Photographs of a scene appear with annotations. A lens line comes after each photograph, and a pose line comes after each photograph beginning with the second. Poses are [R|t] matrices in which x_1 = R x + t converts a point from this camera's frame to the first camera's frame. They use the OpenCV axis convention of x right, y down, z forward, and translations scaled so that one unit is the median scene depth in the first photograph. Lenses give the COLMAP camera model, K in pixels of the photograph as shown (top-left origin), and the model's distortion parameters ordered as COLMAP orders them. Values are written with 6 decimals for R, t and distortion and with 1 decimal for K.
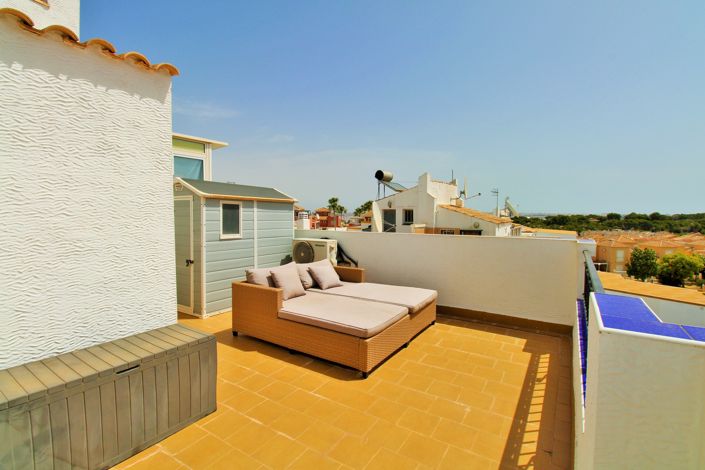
lens RADIAL K [[327.0, 0, 356.8], [0, 327.0, 231.8], [0, 0, 1]] dist [-0.007872, -0.009490]
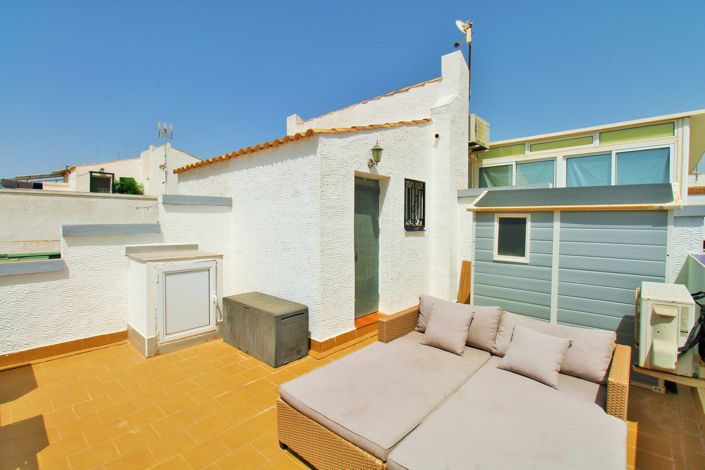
lens RADIAL K [[327.0, 0, 356.7], [0, 327.0, 234.7], [0, 0, 1]] dist [-0.007872, -0.009490]
pose [[-0.151259, 0.040396, -0.987668, 0.434230], [-0.052450, 0.997429, 0.048828, -0.061176], [0.987102, 0.059189, -0.148752, 0.730899]]
